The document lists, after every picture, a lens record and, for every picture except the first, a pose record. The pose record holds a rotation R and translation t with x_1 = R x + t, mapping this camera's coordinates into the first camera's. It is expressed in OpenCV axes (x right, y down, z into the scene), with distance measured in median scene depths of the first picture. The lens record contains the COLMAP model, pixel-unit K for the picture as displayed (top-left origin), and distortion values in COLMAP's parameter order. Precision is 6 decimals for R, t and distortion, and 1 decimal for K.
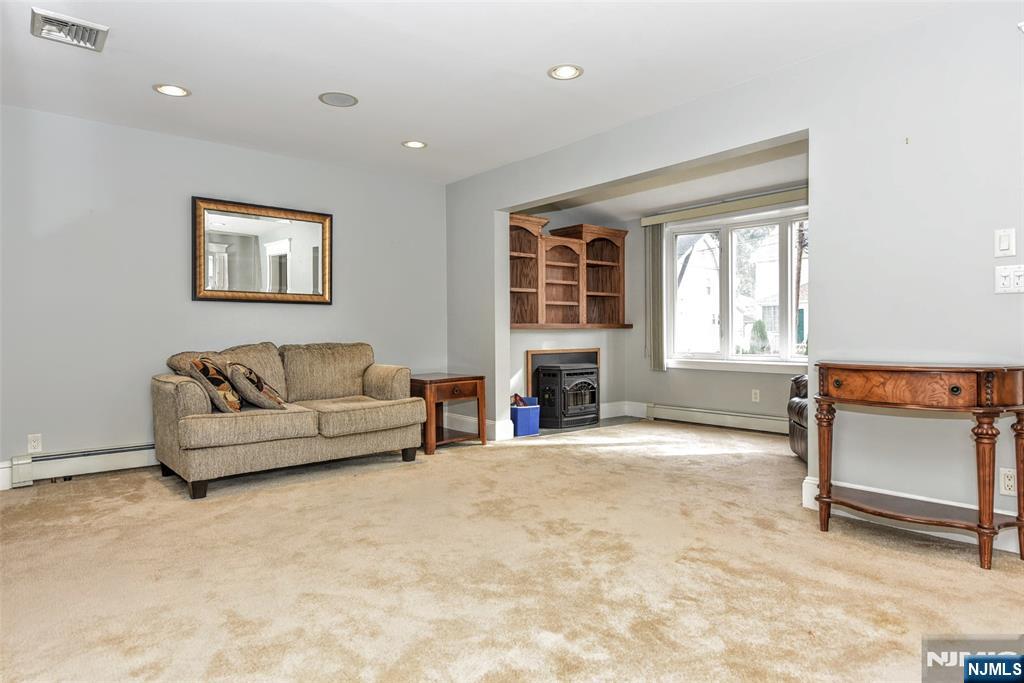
lens RADIAL K [[590.2, 0, 514.6], [0, 590.2, 337.4], [0, 0, 1]] dist [-0.002945, -0.000285]
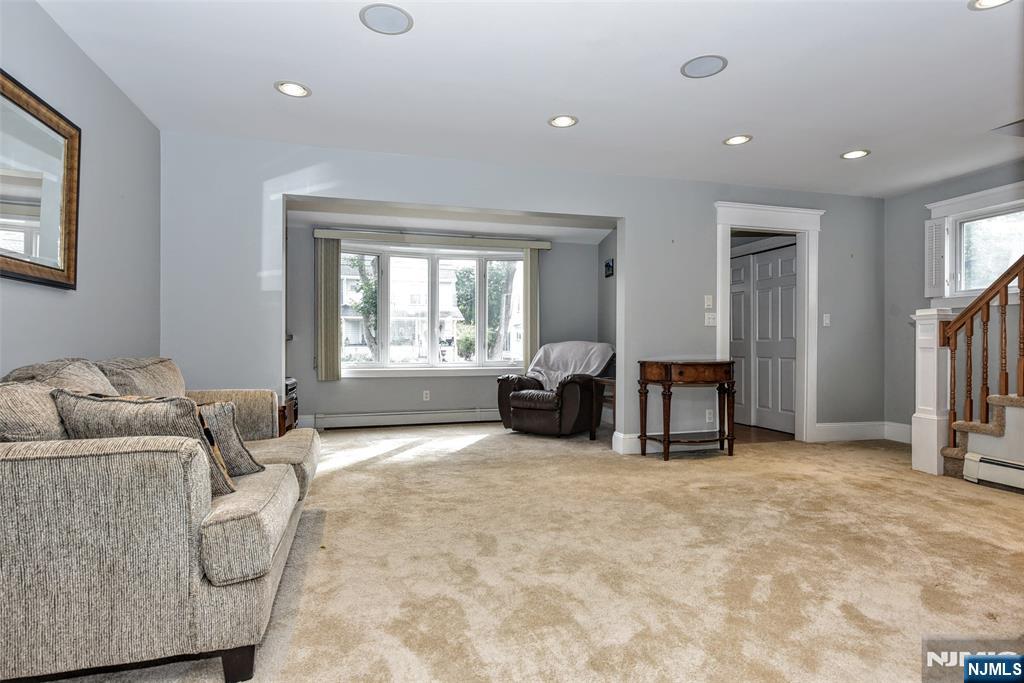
lens RADIAL K [[523.4, 0, 512.3], [0, 523.4, 341.3], [0, 0, 1]] dist [0.002124, 0.000075]
pose [[0.411351, 0.008114, 0.911441, -0.475219], [0.005968, 0.999915, -0.011595, -0.001268], [-0.911457, 0.010209, 0.411268, 0.357849]]
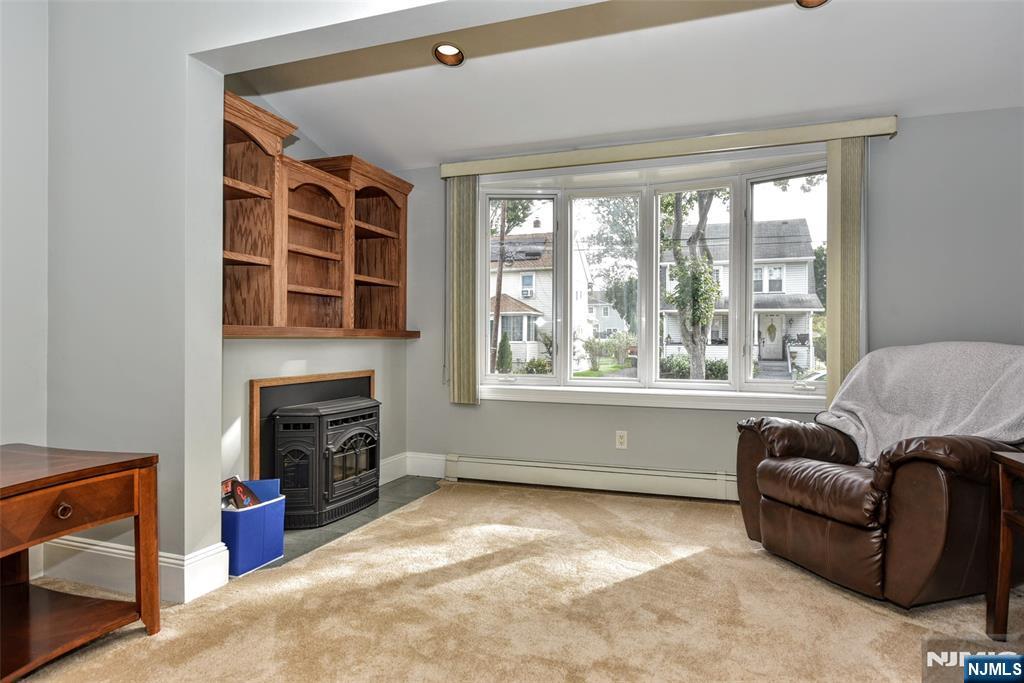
lens RADIAL K [[577.4, 0, 512.6], [0, 577.4, 344.2], [0, 0, 1]] dist [-0.013183, -0.003271]
pose [[0.861761, 0.006746, 0.507270, -0.033871], [-0.006125, 0.999977, -0.002893, -0.007866], [-0.507278, -0.000614, 0.861782, 0.454994]]
